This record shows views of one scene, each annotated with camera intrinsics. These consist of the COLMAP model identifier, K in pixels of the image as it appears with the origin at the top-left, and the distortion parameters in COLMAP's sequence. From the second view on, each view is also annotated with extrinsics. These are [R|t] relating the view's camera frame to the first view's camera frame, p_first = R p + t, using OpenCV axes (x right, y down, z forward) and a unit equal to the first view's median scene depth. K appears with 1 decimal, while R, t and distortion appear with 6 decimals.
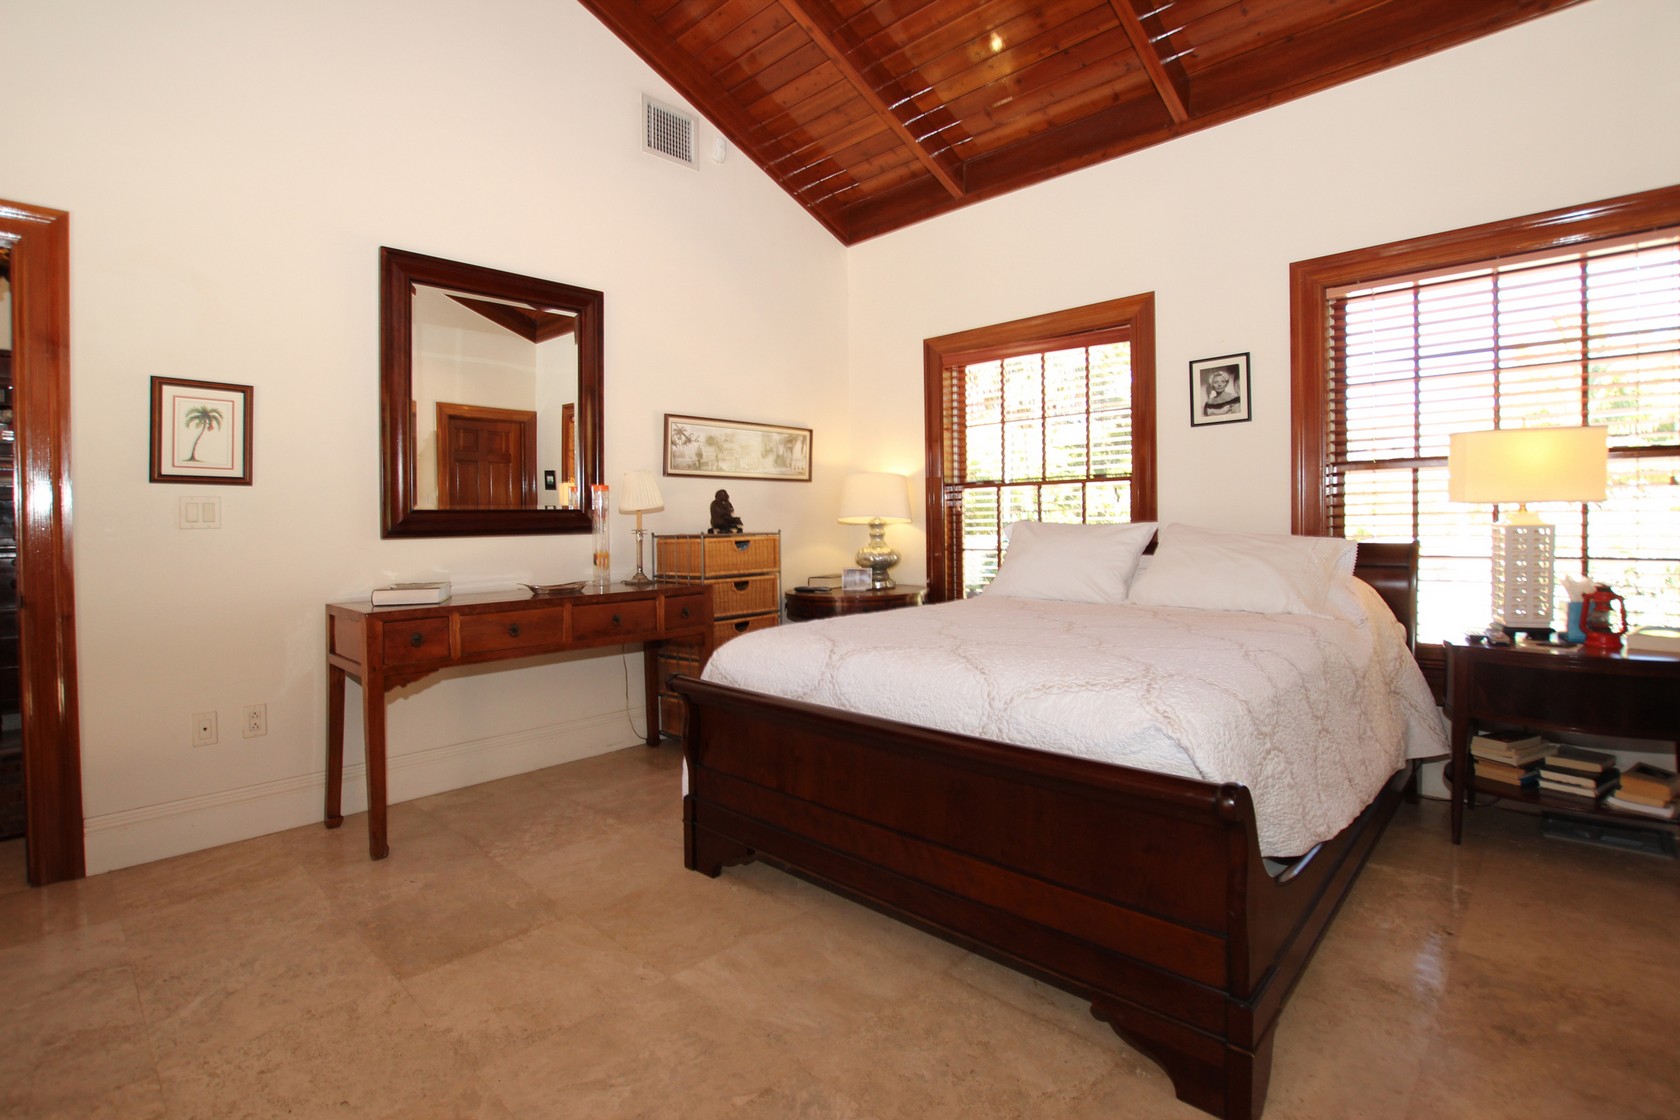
lens RADIAL K [[778.9, 0, 863.2], [0, 778.9, 528.0], [0, 0, 1]] dist [-0.025086, 0.000228]
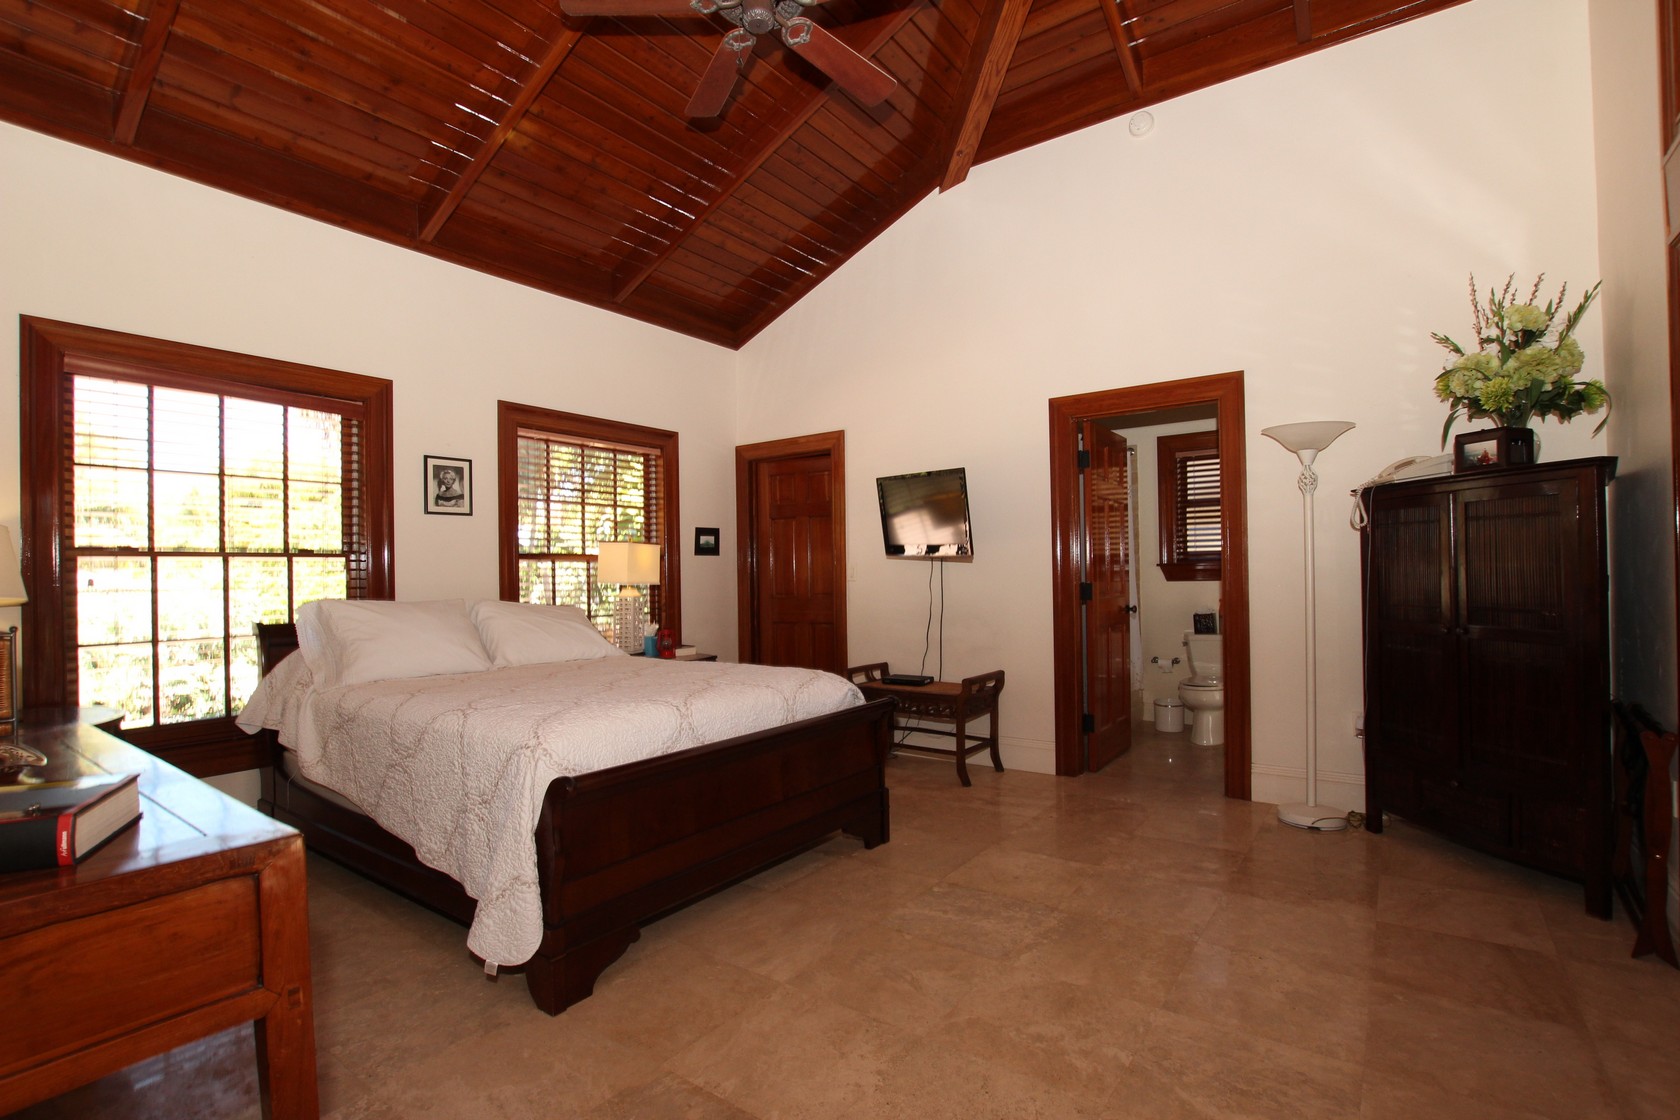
lens RADIAL K [[786.6, 0, 839.2], [0, 786.6, 571.2], [0, 0, 1]] dist [-0.023145, 0.000986]
pose [[-0.109843, 0.029009, 0.993526, -0.778060], [0.035851, 0.999039, -0.025206, 0.001084], [-0.993302, 0.032850, -0.110777, 0.556564]]
